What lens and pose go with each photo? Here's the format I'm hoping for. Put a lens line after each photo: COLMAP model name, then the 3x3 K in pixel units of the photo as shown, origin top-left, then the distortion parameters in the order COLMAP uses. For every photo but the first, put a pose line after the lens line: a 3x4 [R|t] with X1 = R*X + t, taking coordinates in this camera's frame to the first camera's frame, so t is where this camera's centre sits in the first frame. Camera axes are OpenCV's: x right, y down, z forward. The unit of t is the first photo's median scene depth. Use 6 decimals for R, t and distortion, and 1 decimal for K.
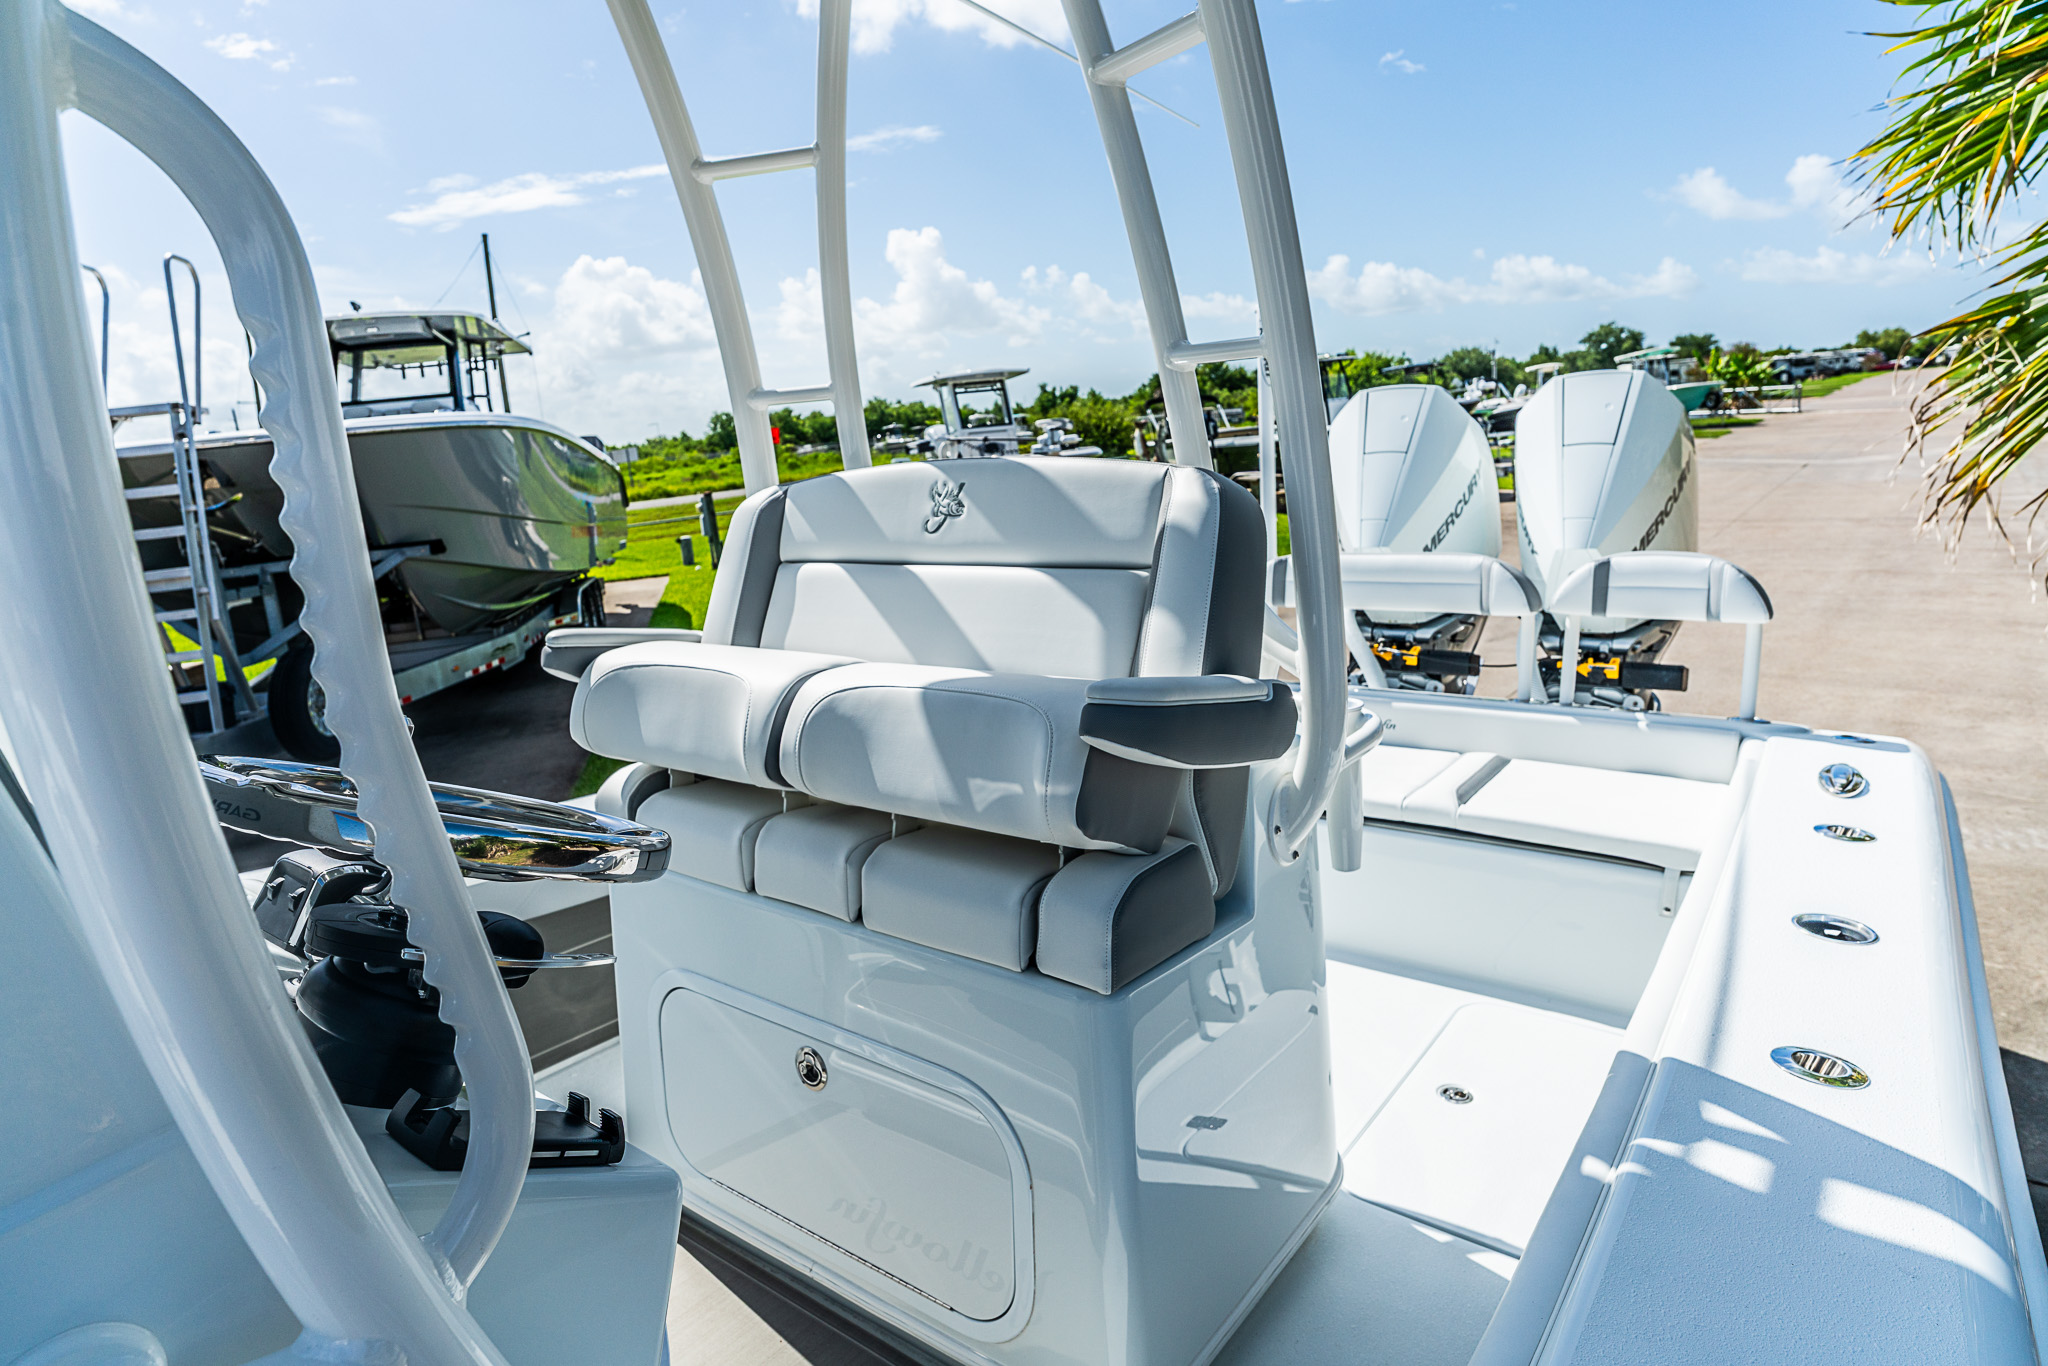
lens RADIAL K [[1145.1, 0, 1007.8], [0, 1145.1, 676.0], [0, 0, 1]] dist [-0.062596, 0.029475]
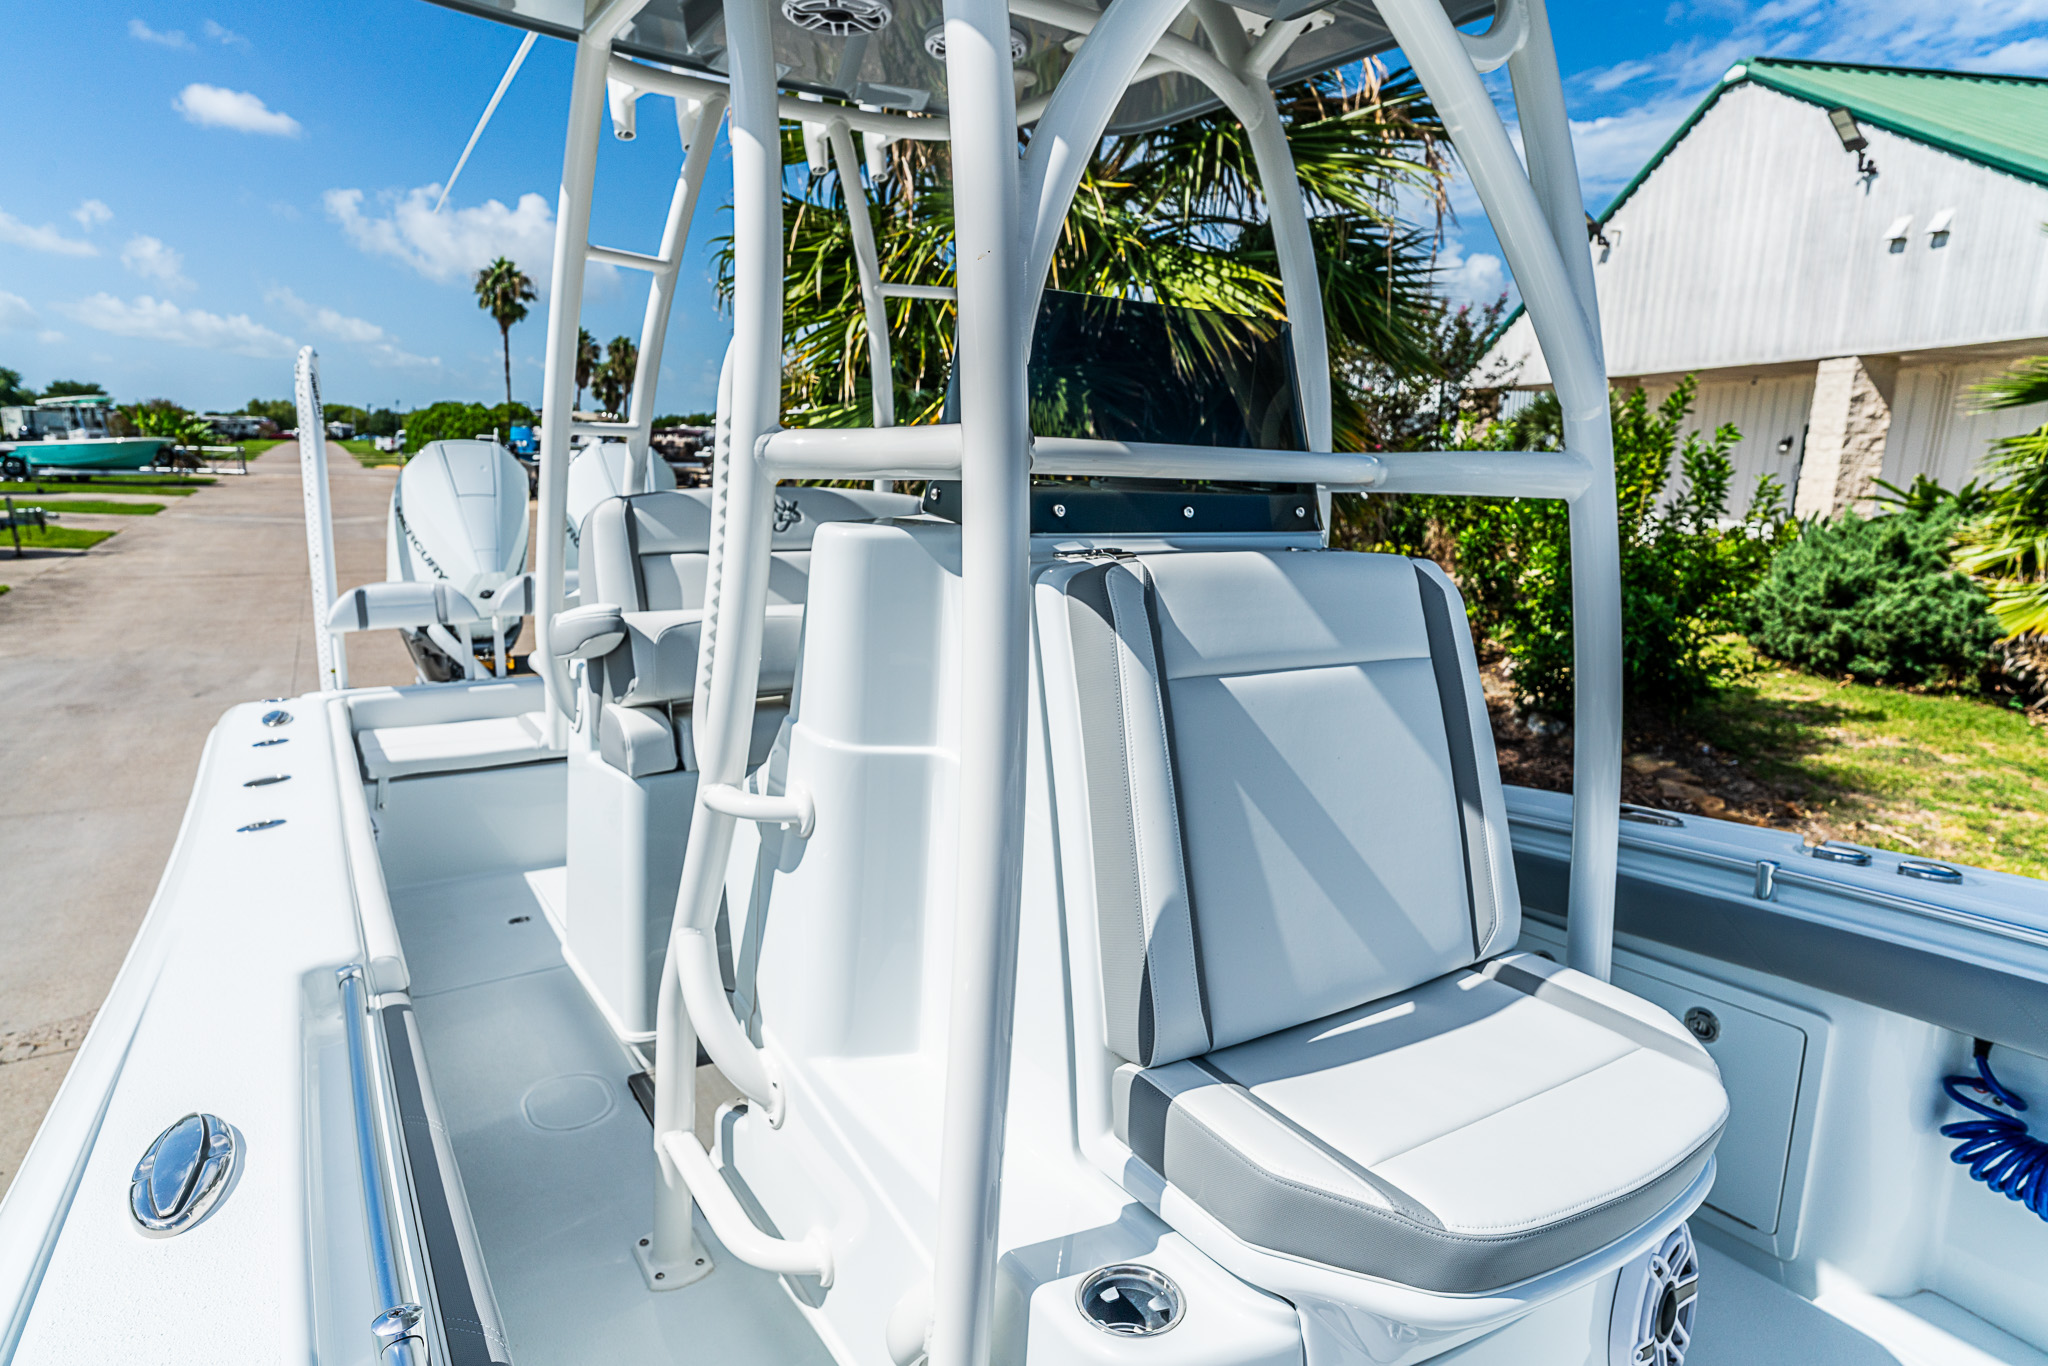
lens RADIAL K [[1145.1, 0, 1020.3], [0, 1145.1, 690.0], [0, 0, 1]] dist [-0.062596, 0.029475]
pose [[0.324058, -0.106568, 0.940016, -0.111772], [0.145887, 0.987379, 0.061645, 0.003181], [-0.934721, 0.117159, 0.335515, 0.014336]]
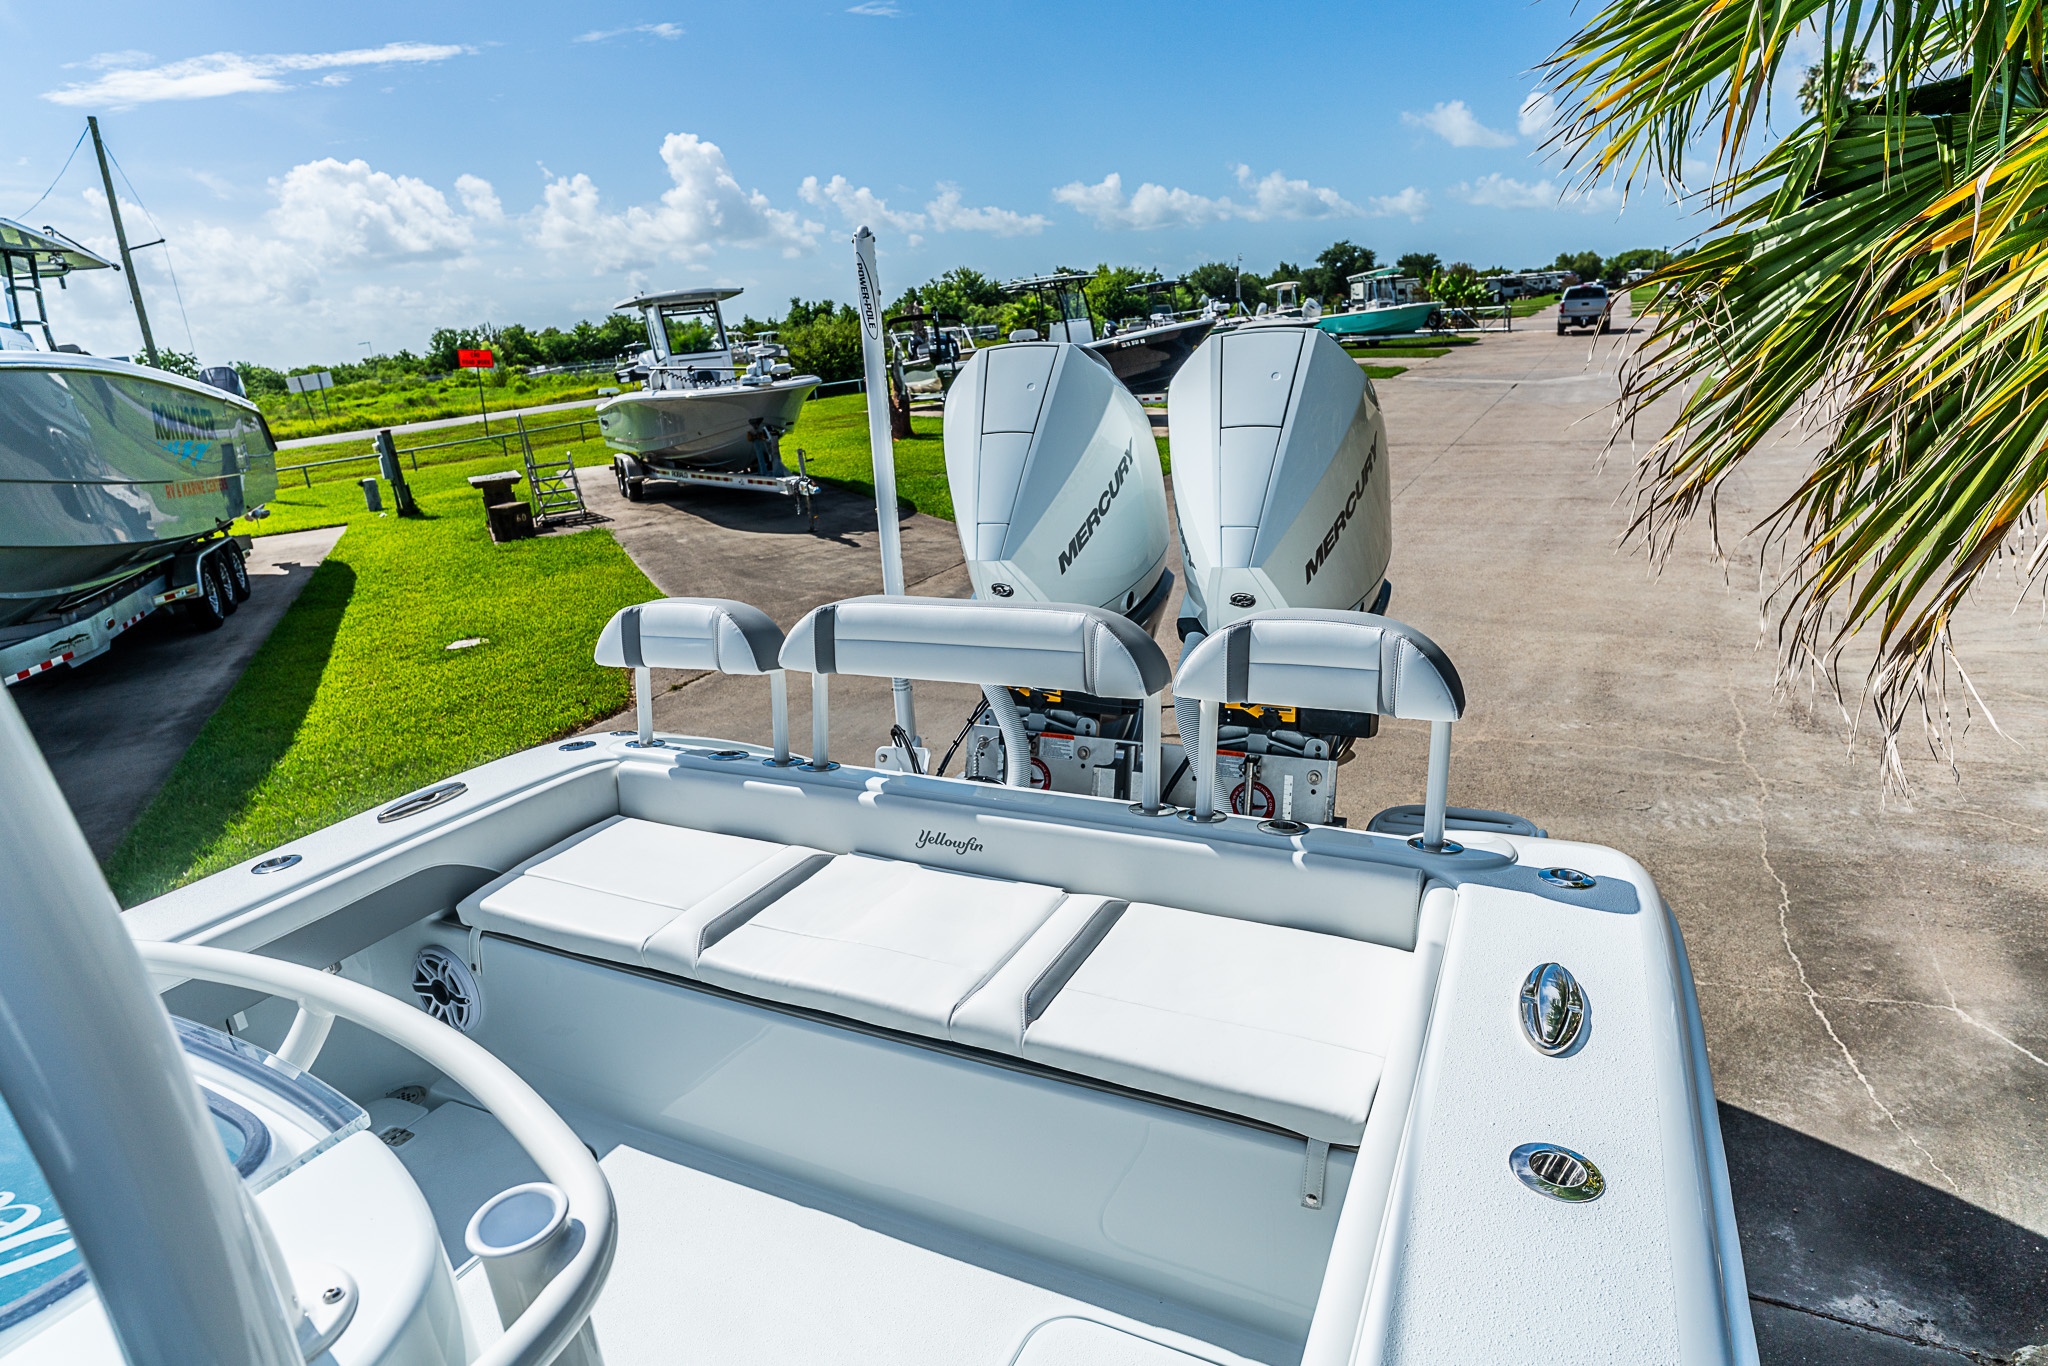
lens RADIAL K [[1145.1, 0, 1007.7], [0, 1145.1, 682.8], [0, 0, 1]] dist [-0.062596, 0.029475]
pose [[0.979582, -0.055270, 0.193297, 0.031140], [0.040535, 0.996020, 0.079374, -0.016029], [-0.196914, -0.069919, 0.977924, 0.042274]]
